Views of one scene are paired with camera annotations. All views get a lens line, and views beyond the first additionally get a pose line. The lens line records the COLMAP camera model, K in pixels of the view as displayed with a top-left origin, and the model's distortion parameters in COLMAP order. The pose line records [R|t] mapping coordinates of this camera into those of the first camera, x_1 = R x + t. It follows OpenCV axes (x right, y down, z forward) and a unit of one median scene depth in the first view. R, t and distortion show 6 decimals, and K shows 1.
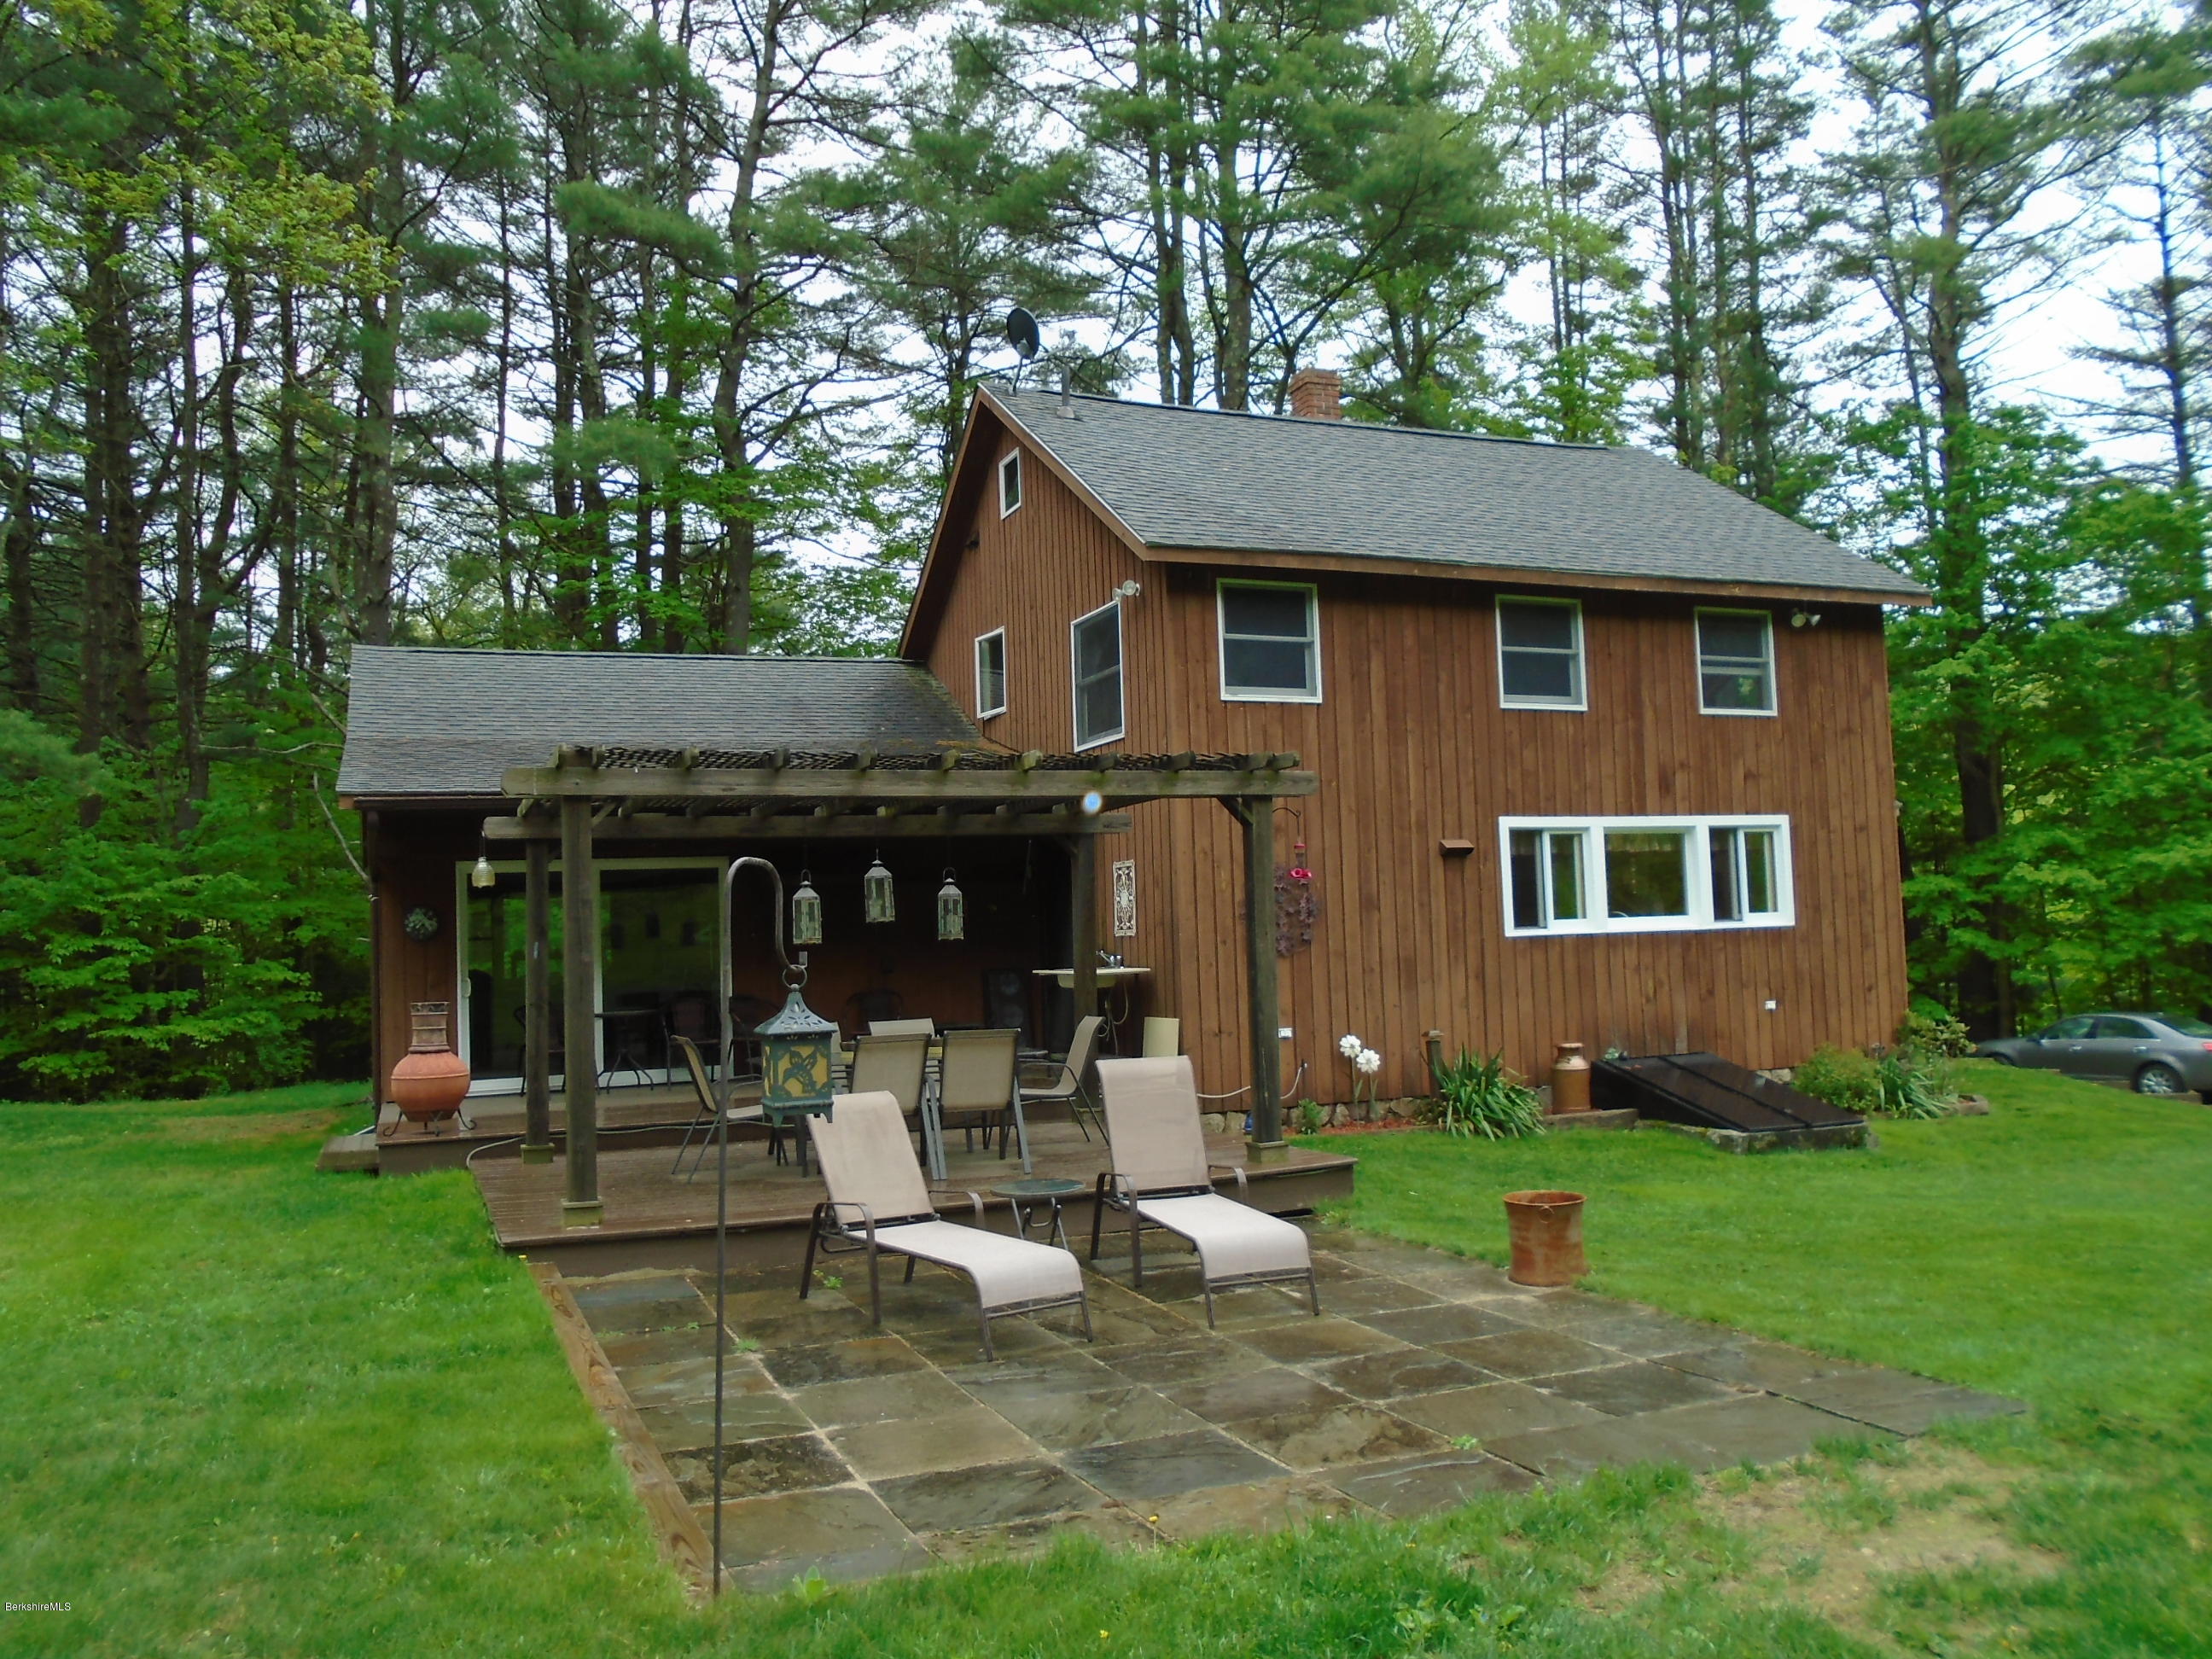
lens RADIAL K [[1694.8, 0, 1106.4], [0, 1694.8, 831.8], [0, 0, 1]] dist [-0.019220, 0.014318]
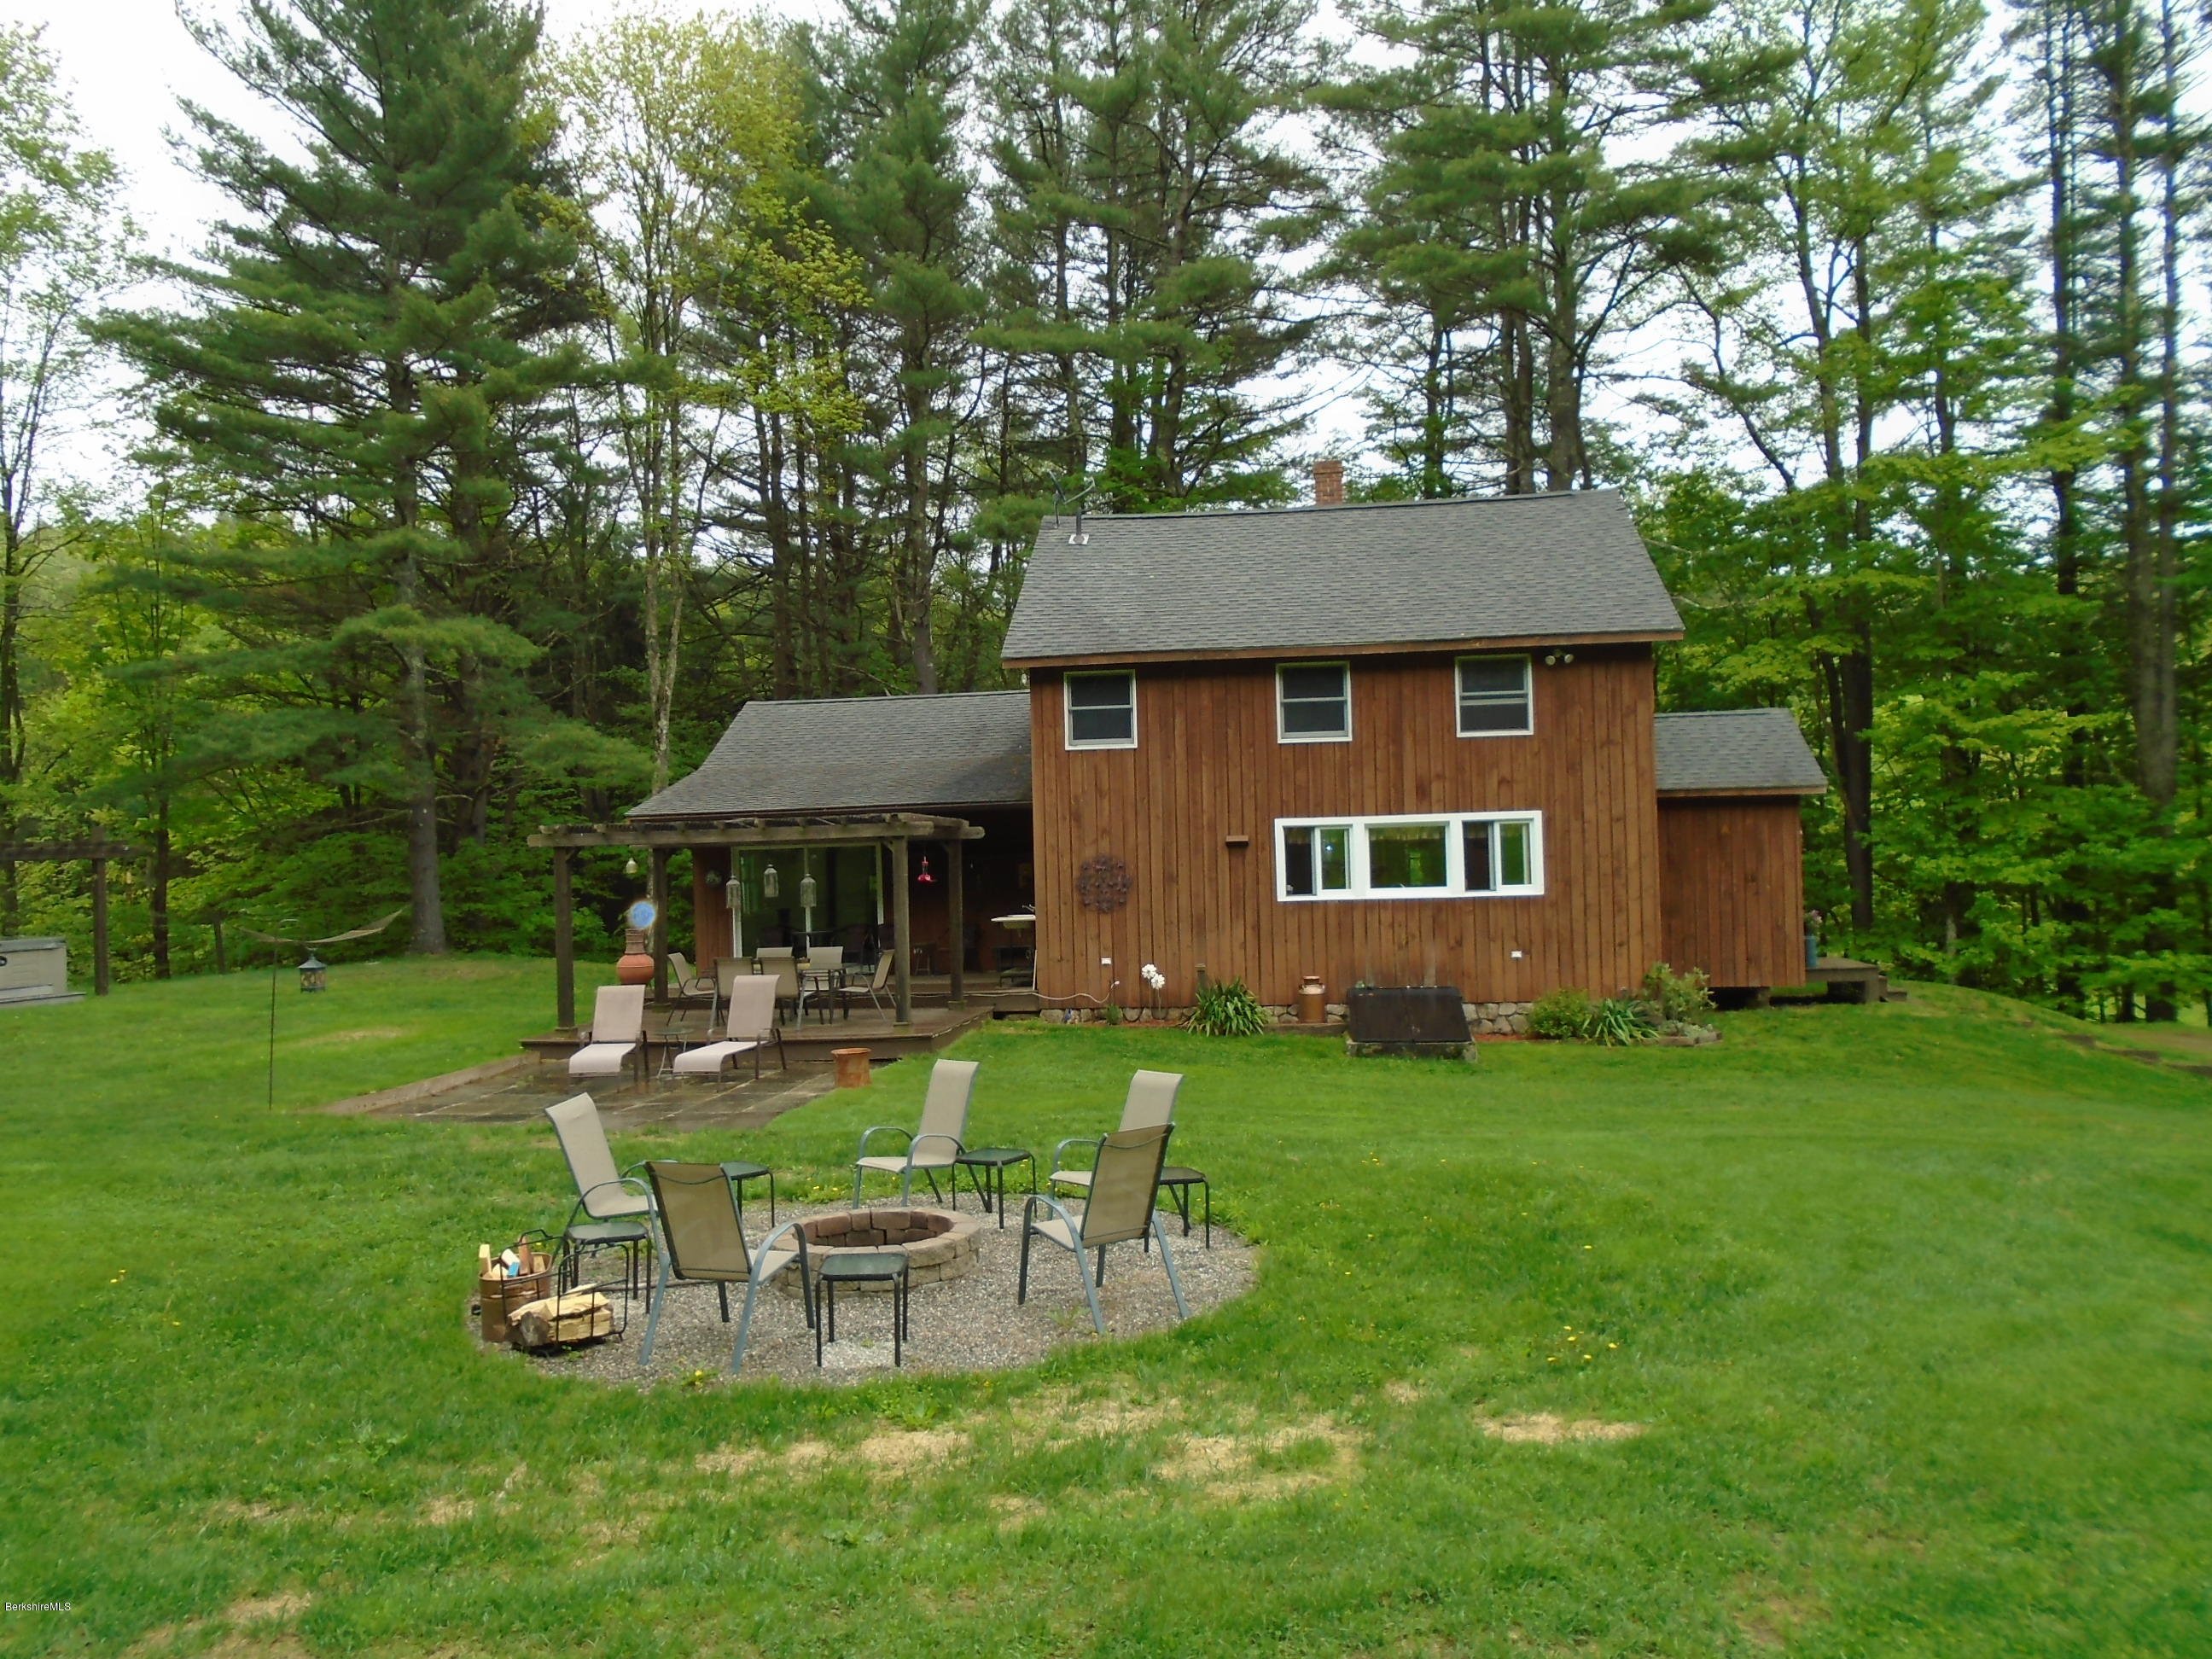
lens RADIAL K [[1694.8, 0, 1100.7], [0, 1694.8, 831.4], [0, 0, 1]] dist [-0.019220, 0.014318]
pose [[0.869976, 0.003540, -0.493081, 0.795370], [0.029311, 0.997835, 0.058879, -0.085548], [0.492221, -0.065676, 0.867989, -0.325118]]
